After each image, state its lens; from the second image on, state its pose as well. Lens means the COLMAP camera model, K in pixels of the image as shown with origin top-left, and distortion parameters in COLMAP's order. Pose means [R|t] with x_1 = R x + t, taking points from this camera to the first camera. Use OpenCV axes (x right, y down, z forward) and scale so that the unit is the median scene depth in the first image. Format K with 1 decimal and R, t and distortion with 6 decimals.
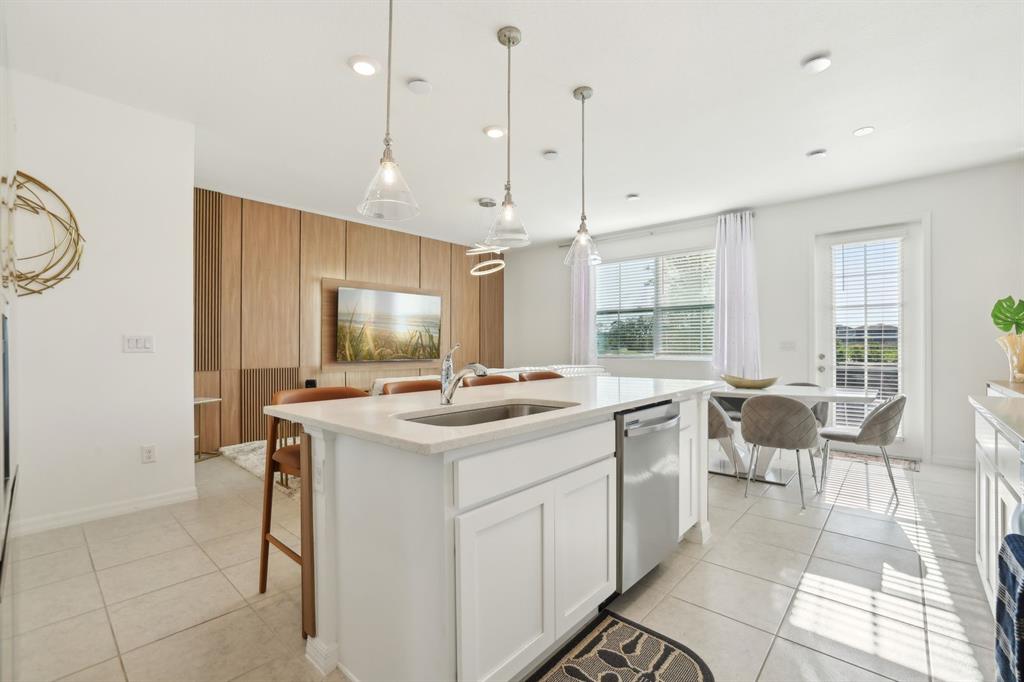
lens RADIAL K [[448.4, 0, 512.0], [0, 448.4, 341.0], [0, 0, 1]] dist [0.000005, 0.000092]
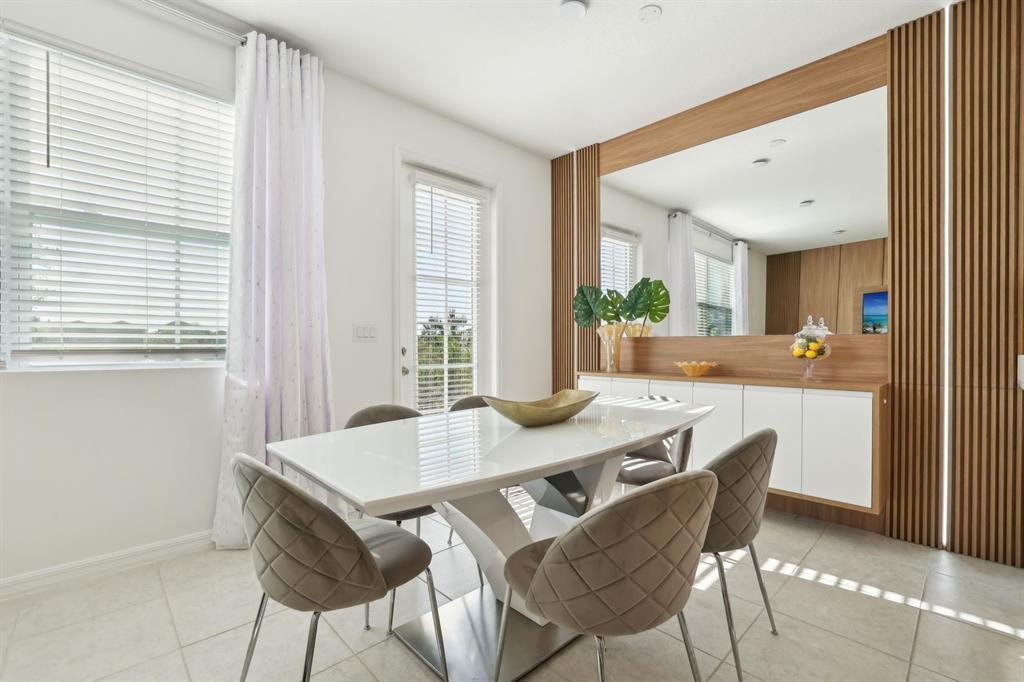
lens RADIAL K [[469.1, 0, 512.0], [0, 469.1, 341.0], [0, 0, 1]] dist [0.000742, 0.000152]
pose [[0.068291, 0.011005, 0.997605, 0.034060], [-0.009456, 0.999901, -0.010383, 0.025257], [-0.997621, -0.008724, 0.068389, 0.800160]]
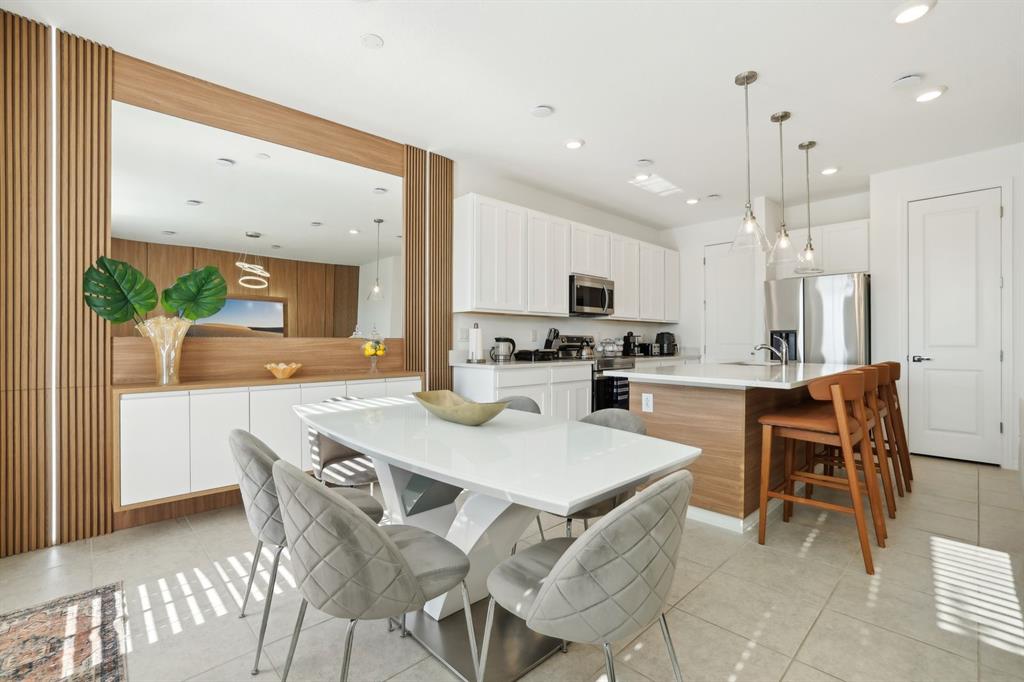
lens RADIAL K [[449.3, 0, 512.0], [0, 449.3, 341.0], [0, 0, 1]] dist [-0.001103, 0.000376]
pose [[-0.996031, 0.001389, 0.088992, 0.317365], [0.000644, 0.999964, -0.008404, 0.019304], [-0.089000, -0.008314, -0.995997, 1.159746]]
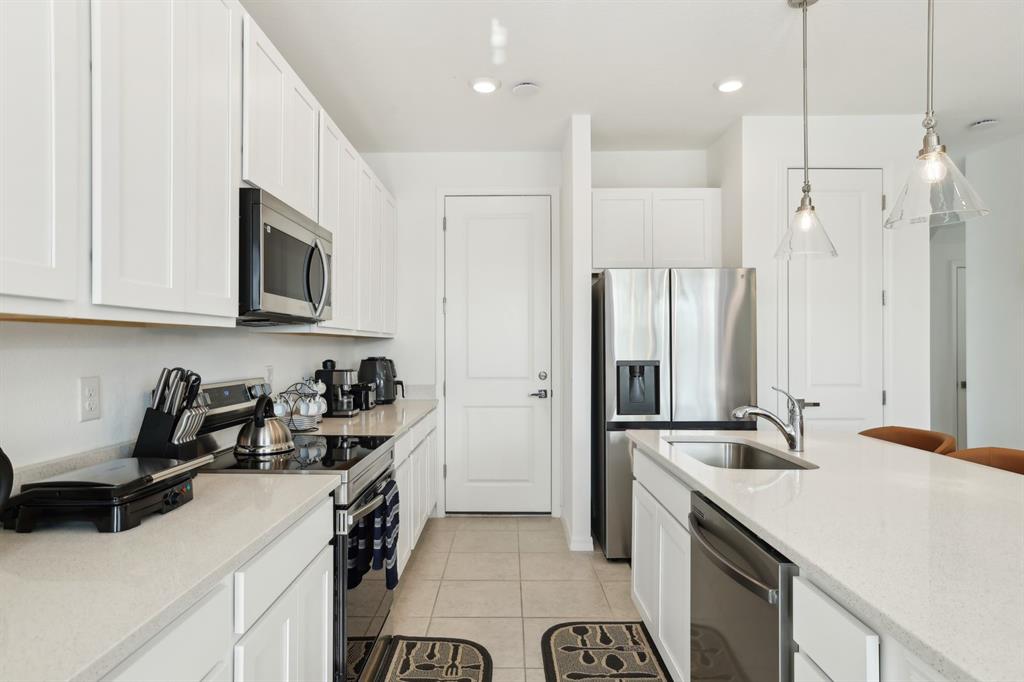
lens RADIAL K [[592.3, 0, 512.0], [0, 592.3, 341.0], [0, 0, 1]] dist [0.001779, 0.000814]
pose [[-0.760997, -0.003067, -0.648749, 0.391905], [0.008529, 0.999855, -0.014732, -0.025675], [0.648700, -0.016744, -0.760860, 0.581350]]
